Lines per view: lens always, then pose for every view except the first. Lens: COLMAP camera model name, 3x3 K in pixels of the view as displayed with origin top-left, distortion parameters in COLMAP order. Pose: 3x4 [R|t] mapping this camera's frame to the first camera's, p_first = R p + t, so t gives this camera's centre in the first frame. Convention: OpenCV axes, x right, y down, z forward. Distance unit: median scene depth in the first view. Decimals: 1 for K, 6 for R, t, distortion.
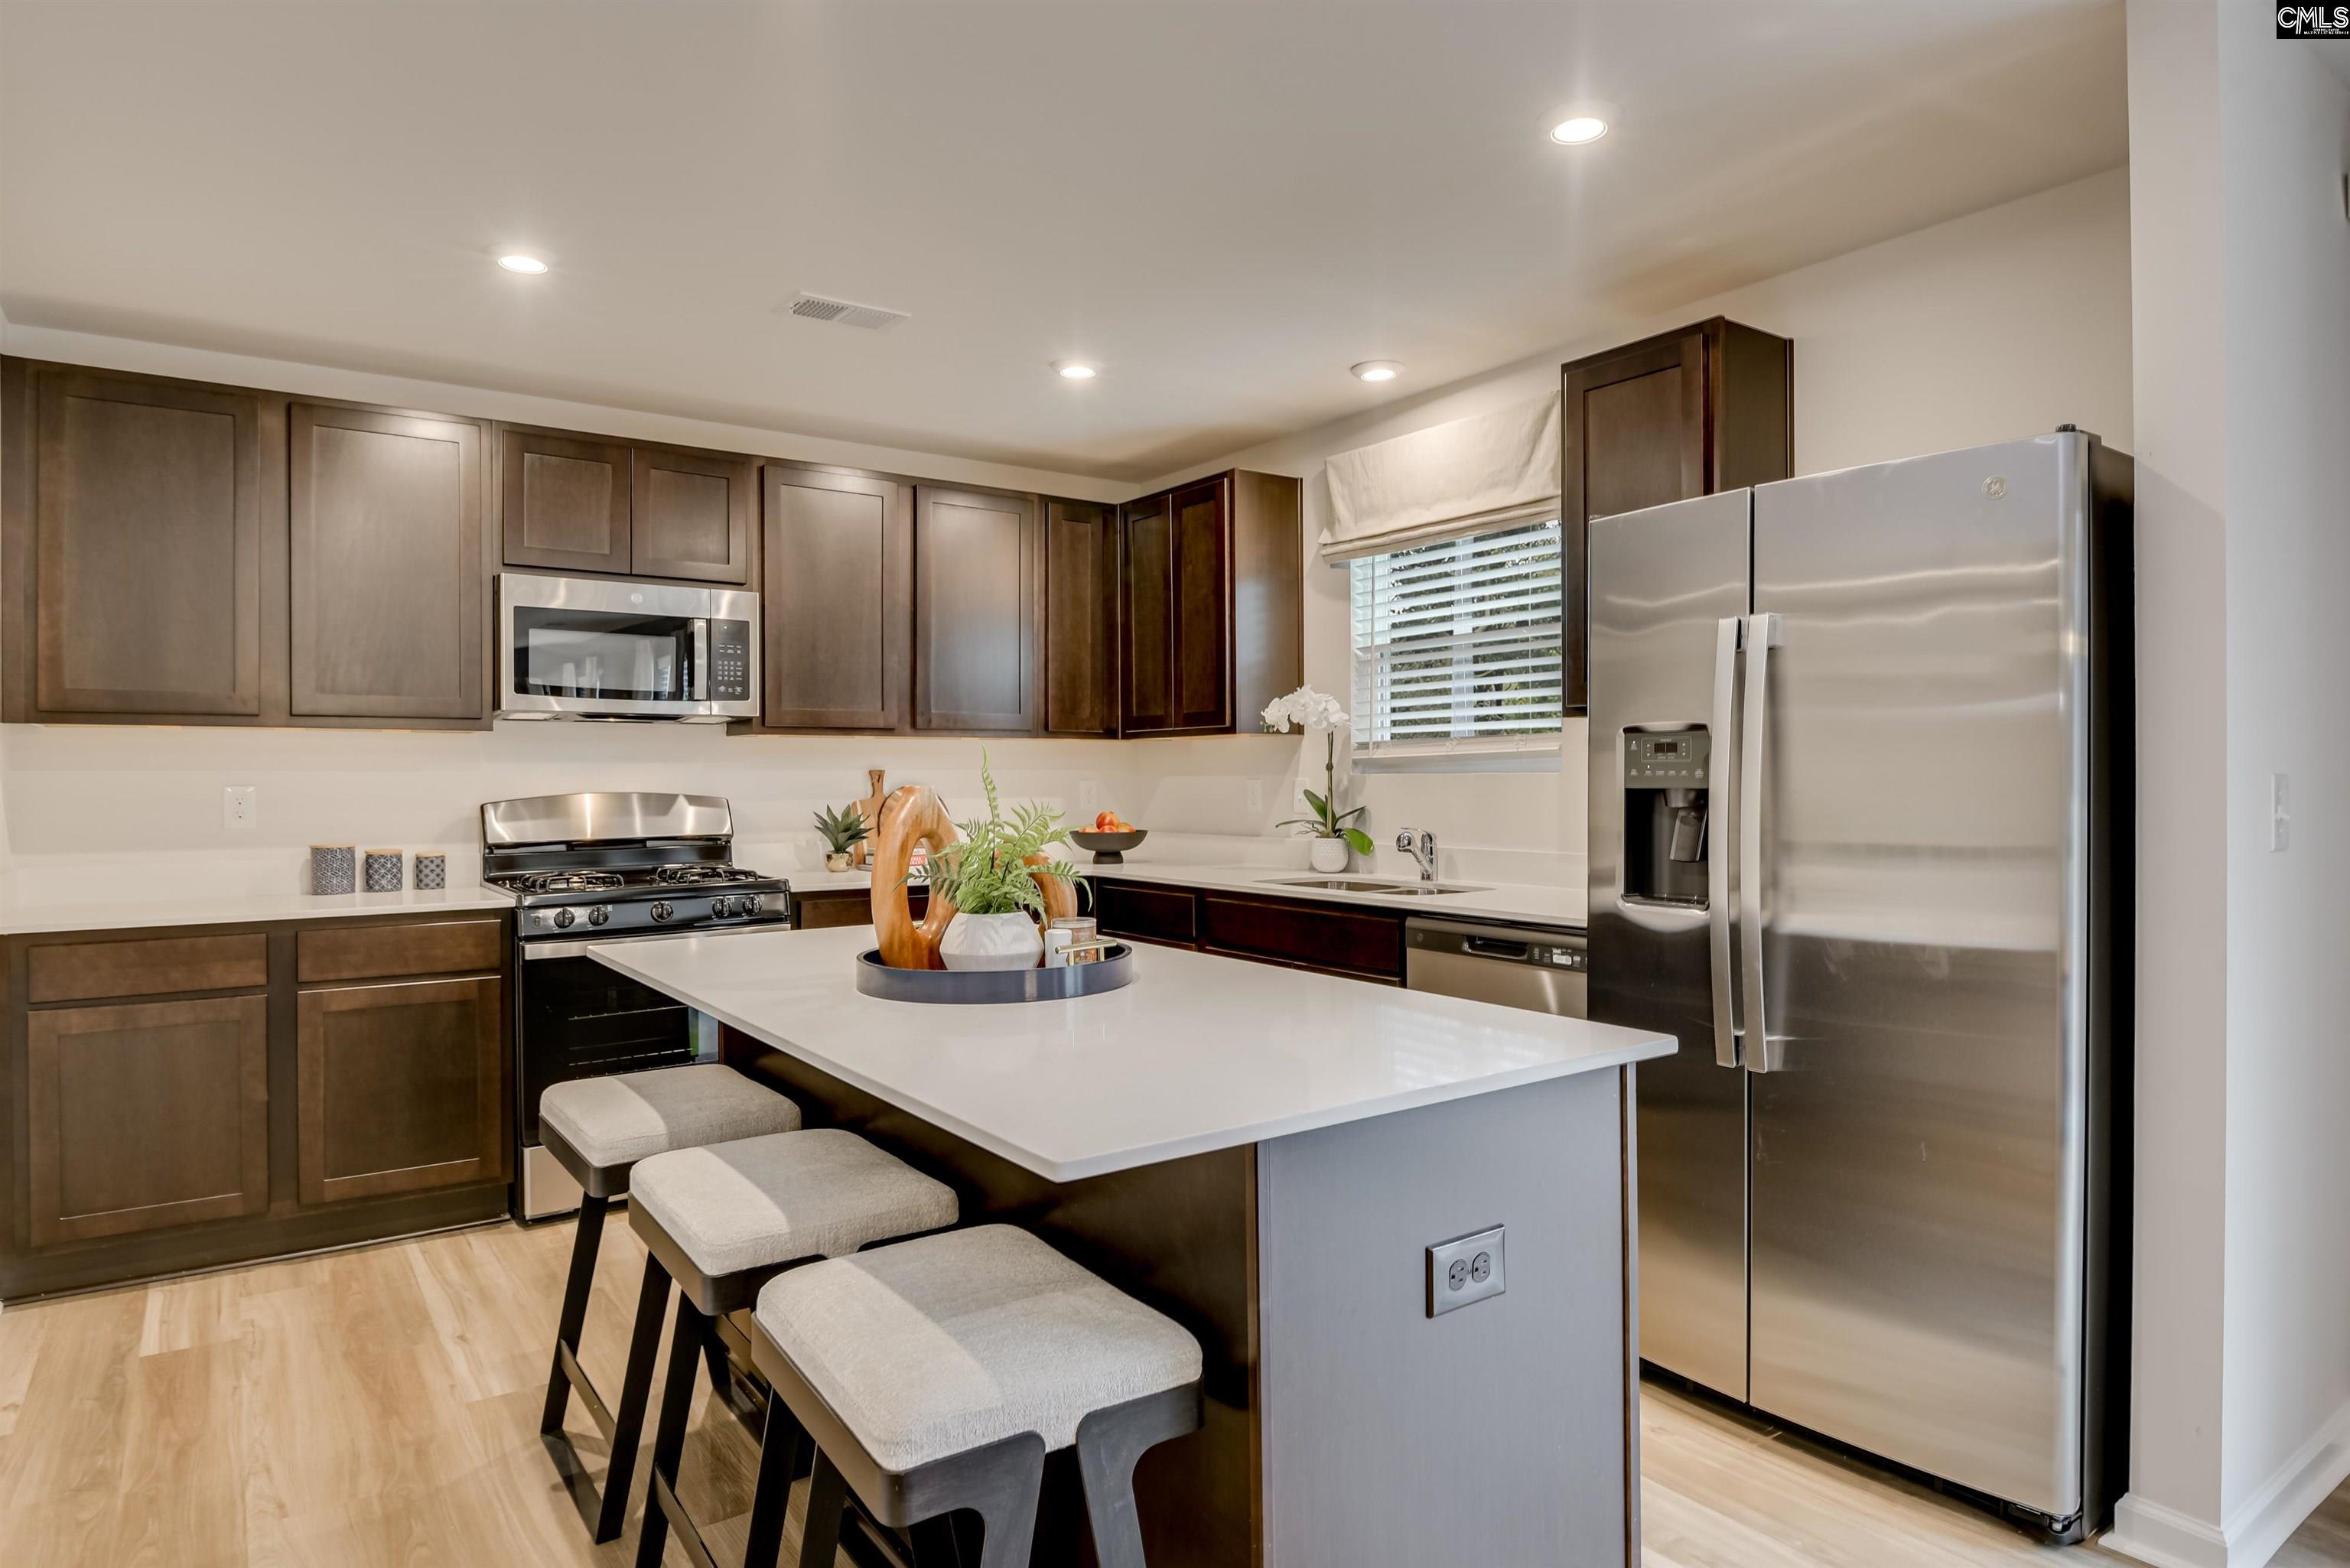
lens RADIAL K [[1339.7, 0, 1180.1], [0, 1339.7, 794.2], [0, 0, 1]] dist [0.018090, -0.008286]
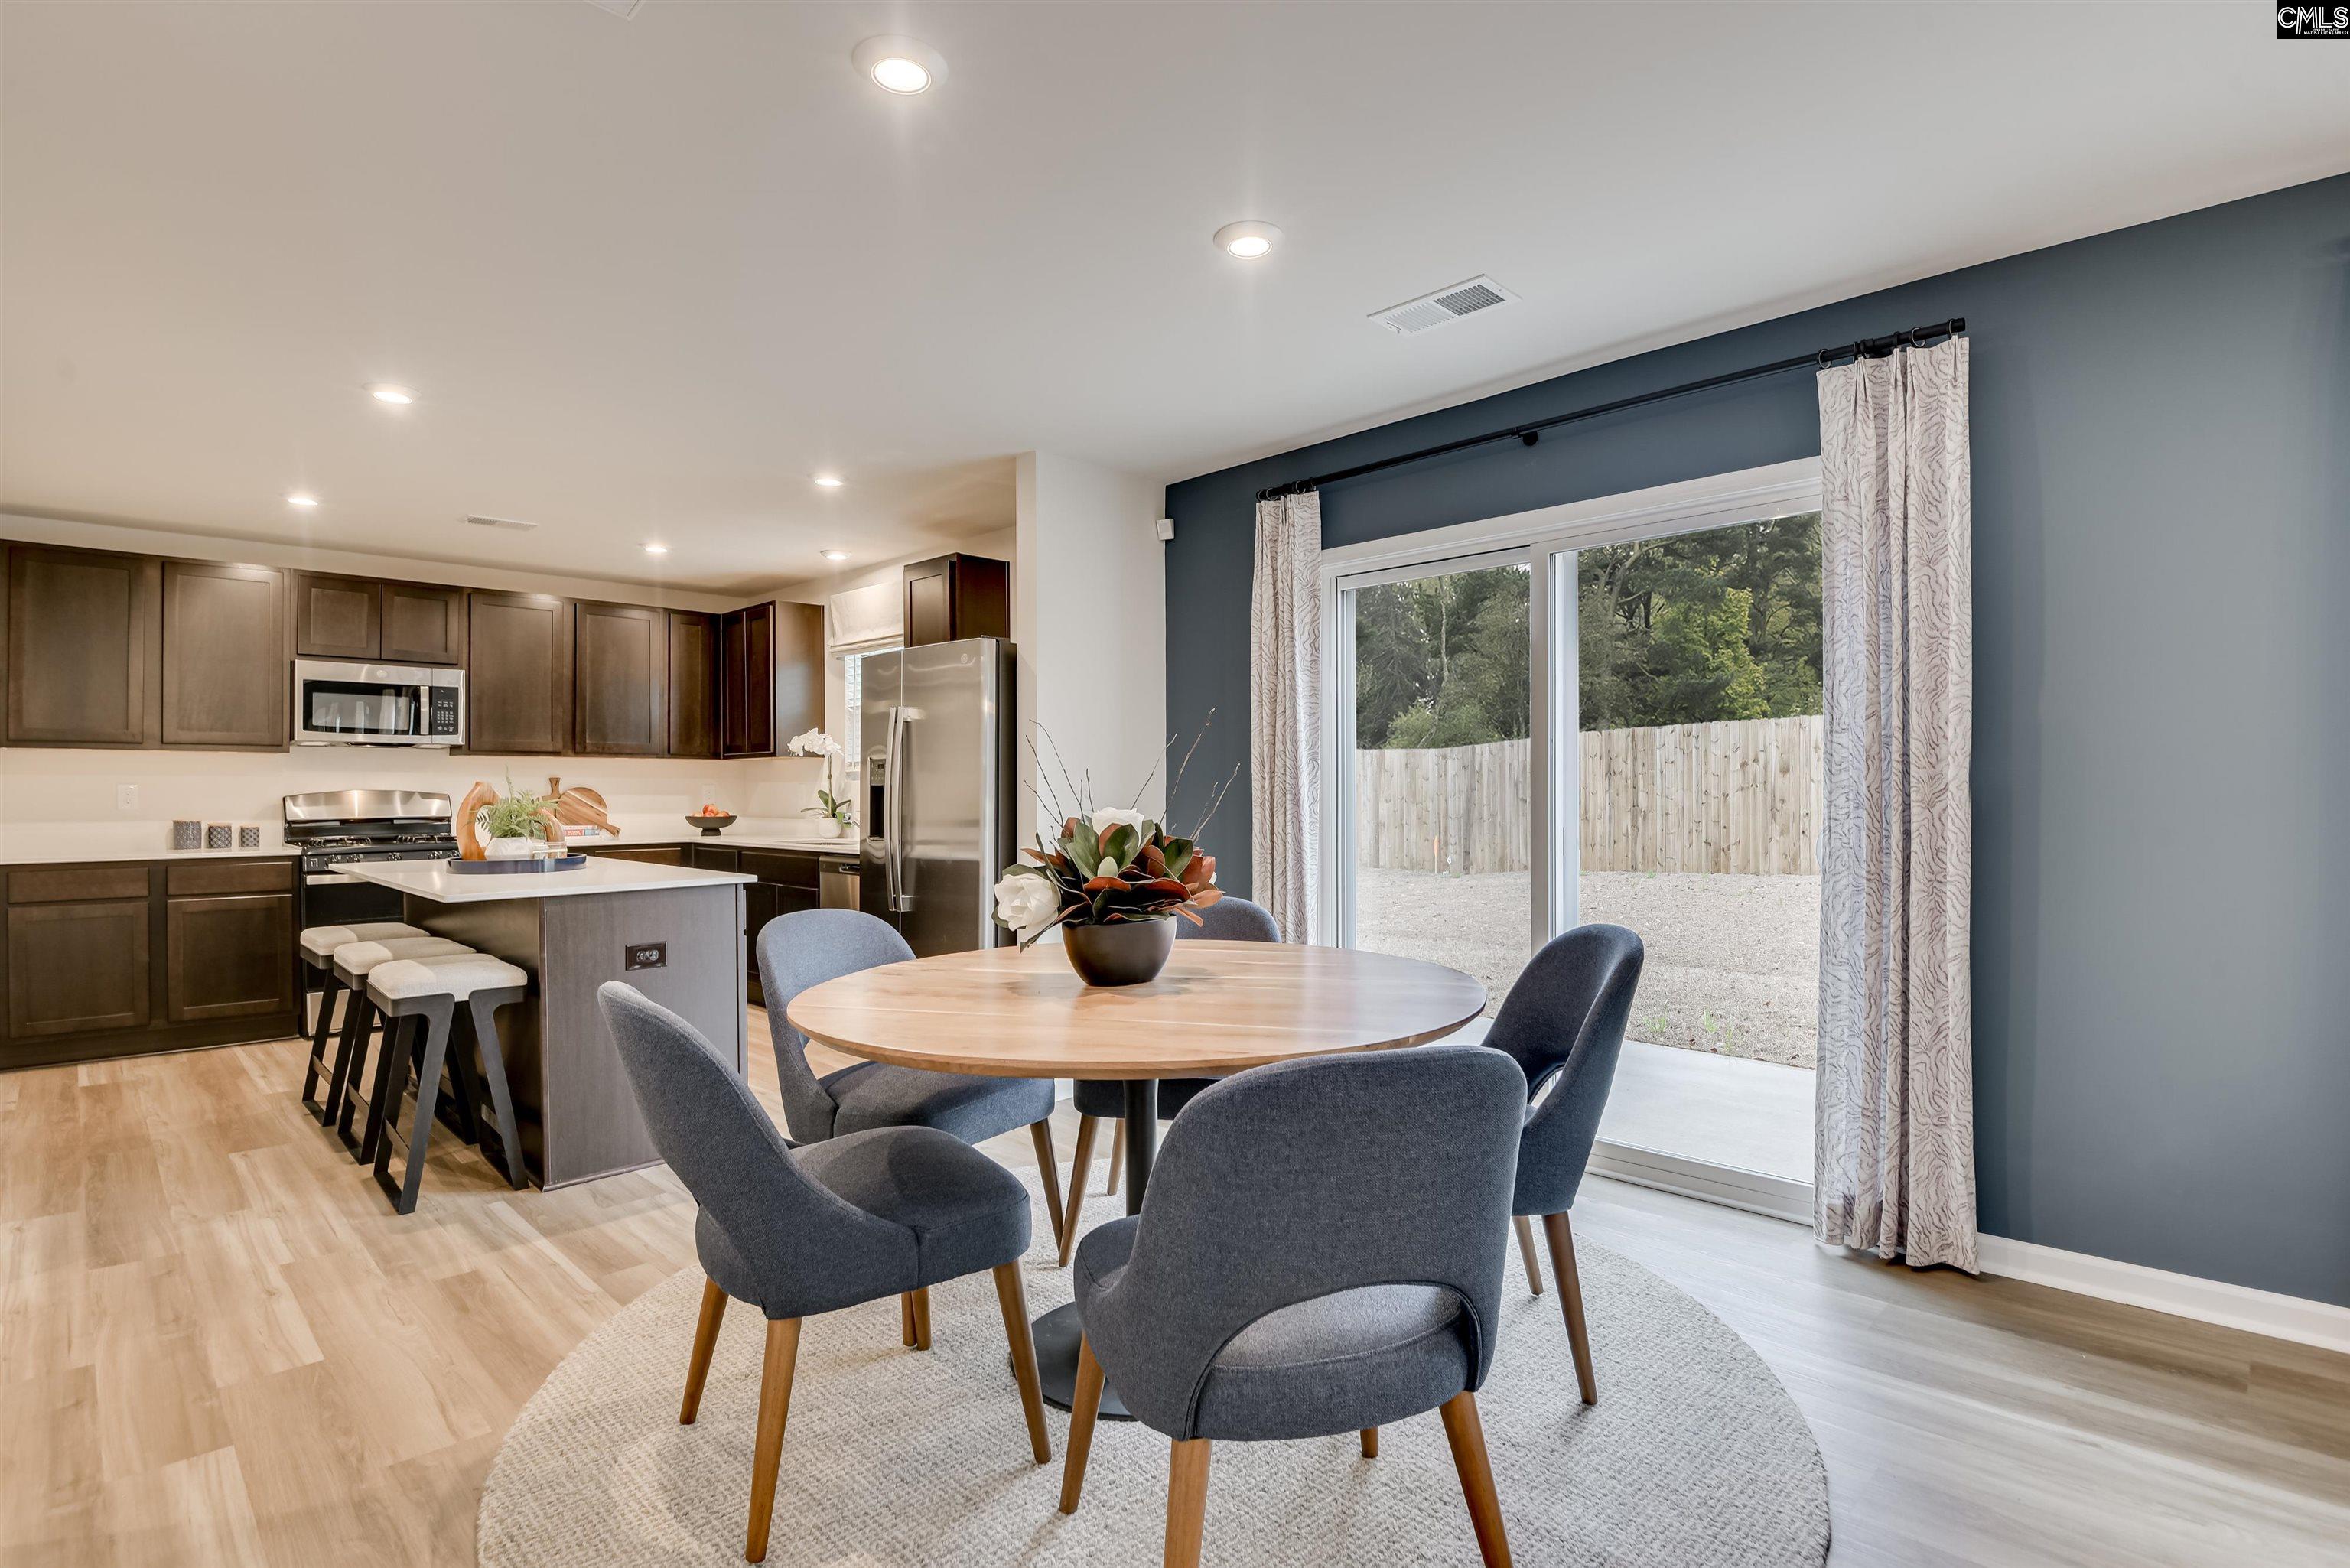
lens RADIAL K [[1150.9, 0, 1175.4], [0, 1150.9, 800.8], [0, 0, 1]] dist [-0.008673, -0.008552]
pose [[0.987394, 0.001491, 0.158273, 0.358613], [-0.000879, 0.999992, -0.003938, 0.018248], [-0.158278, 0.003750, 0.987387, -0.588309]]
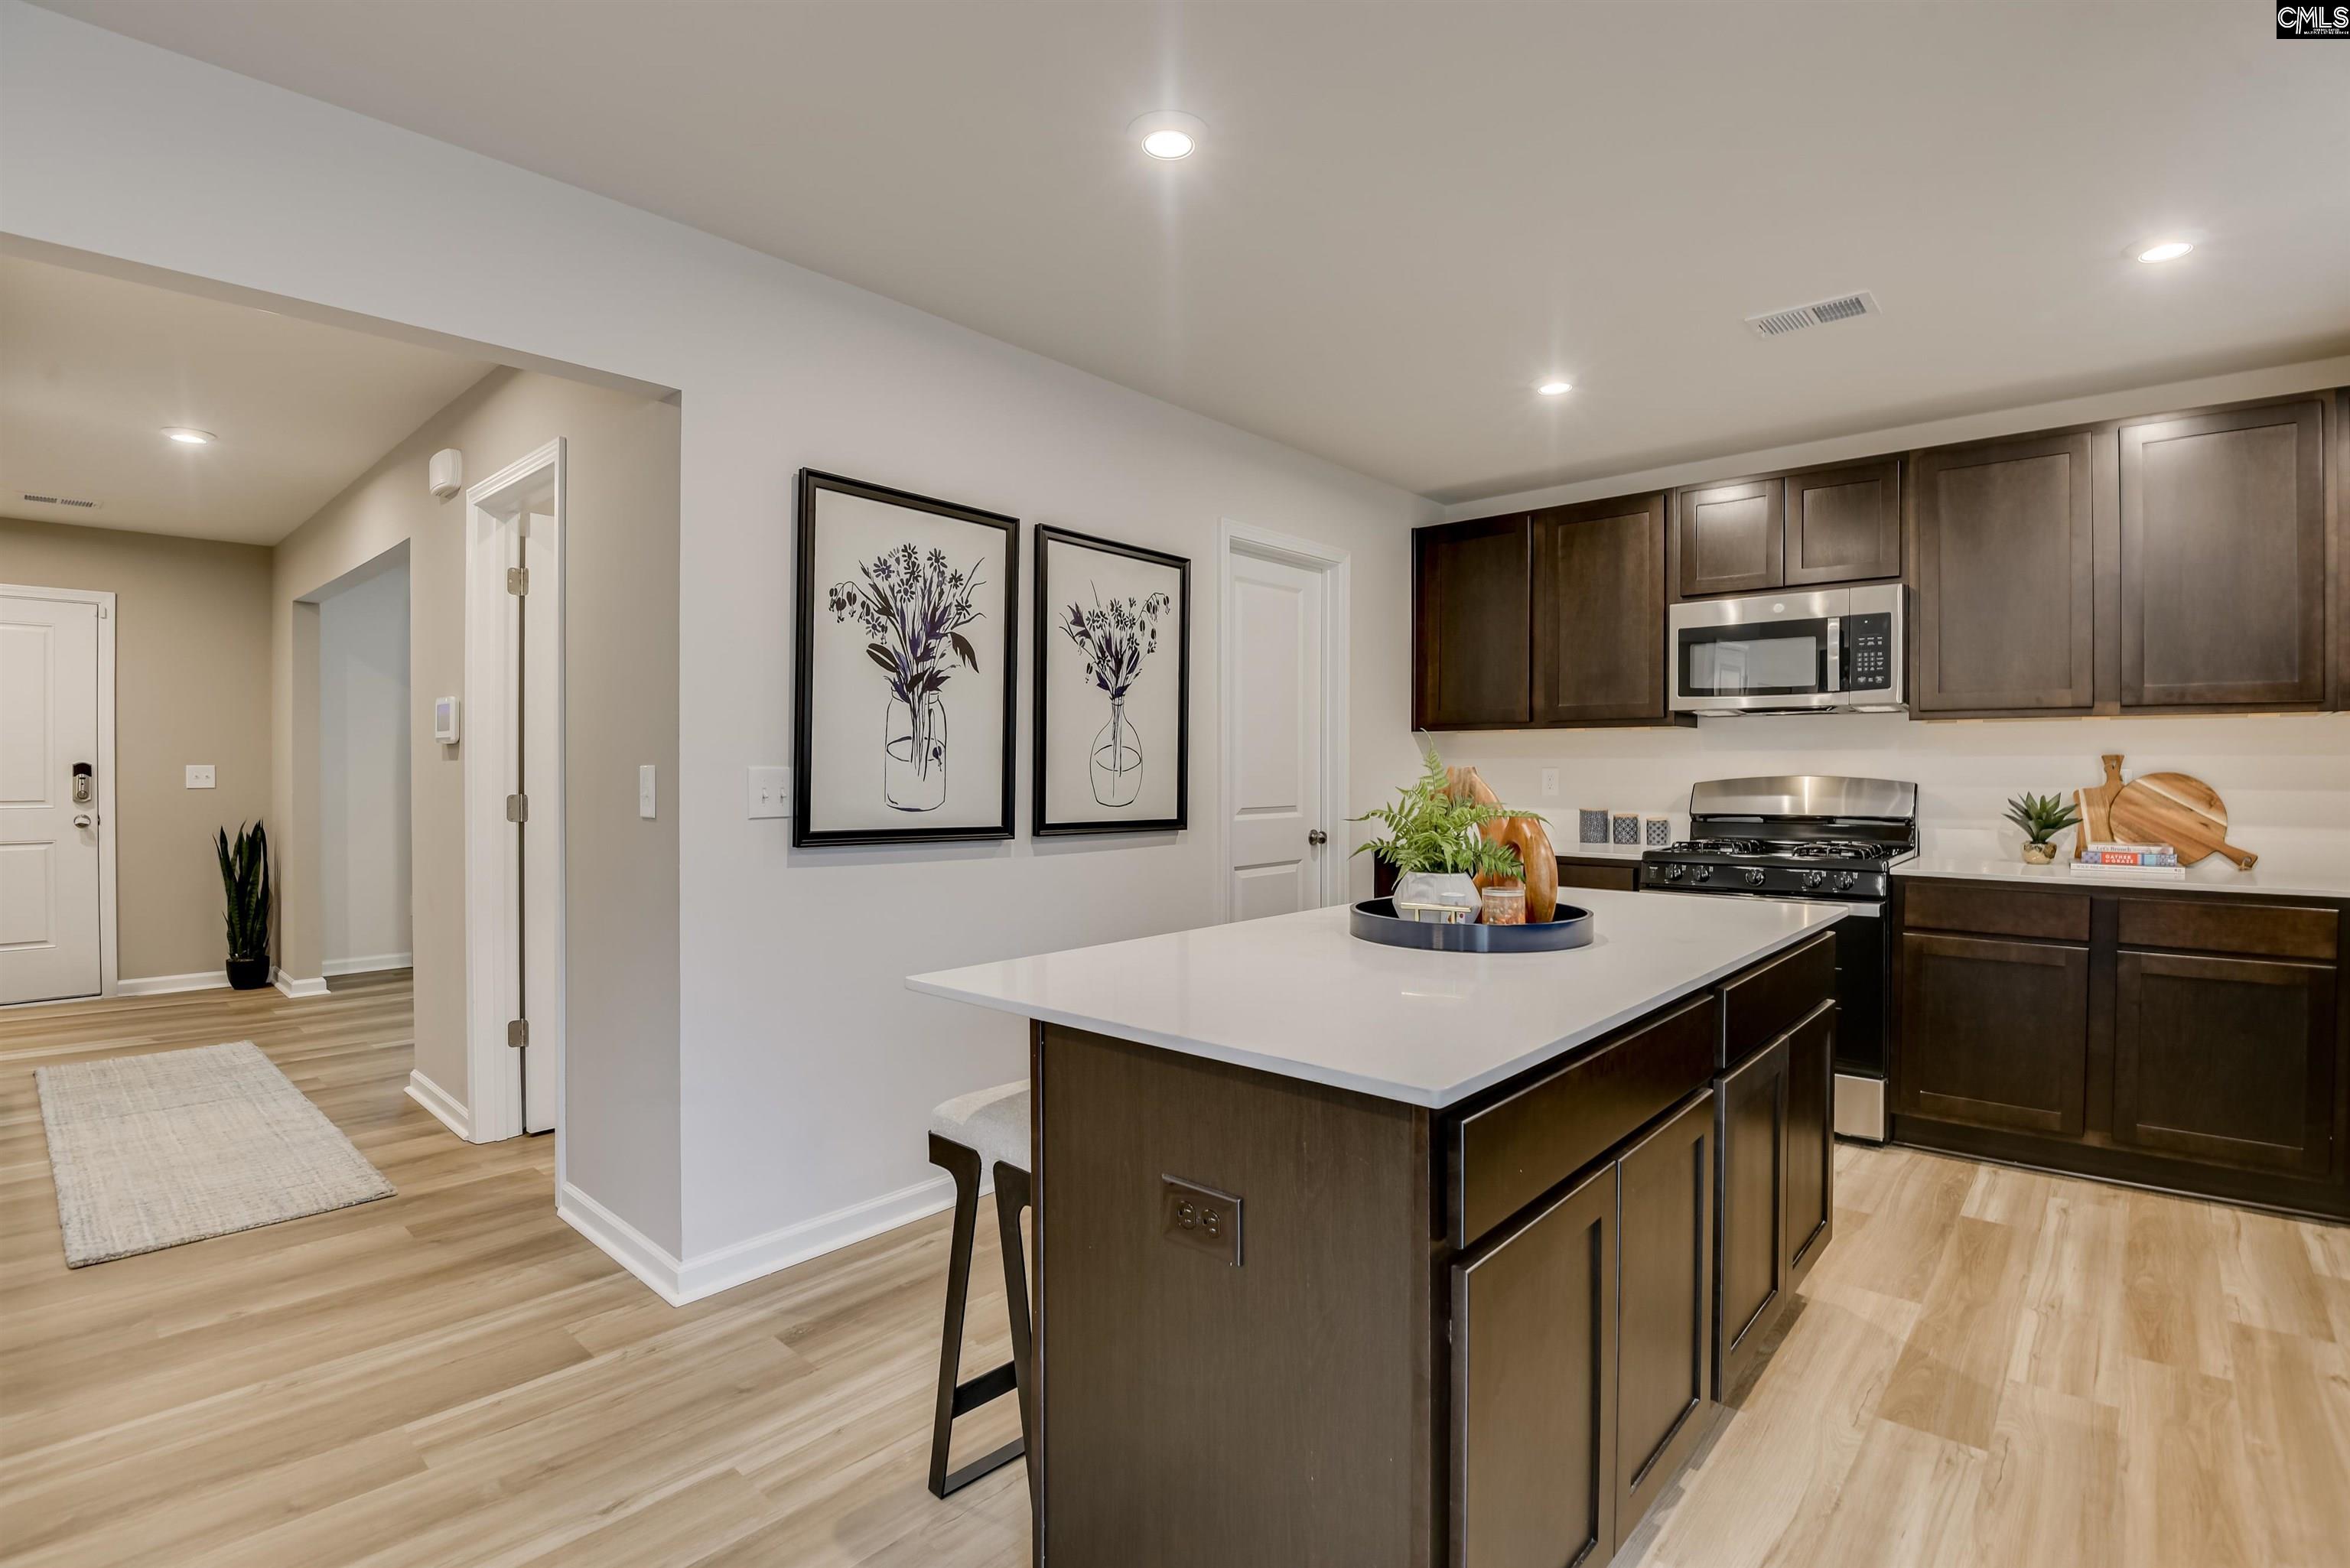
lens RADIAL K [[1089.4, 0, 1117.5], [0, 1089.4, 763.0], [0, 0, 1]] dist [-0.034099, -0.000121]
pose [[0.189802, 0.000708, -0.981822, 0.406301], [-0.013786, 0.999903, -0.001944, -0.002375], [0.981726, 0.013904, 0.189794, 0.275905]]
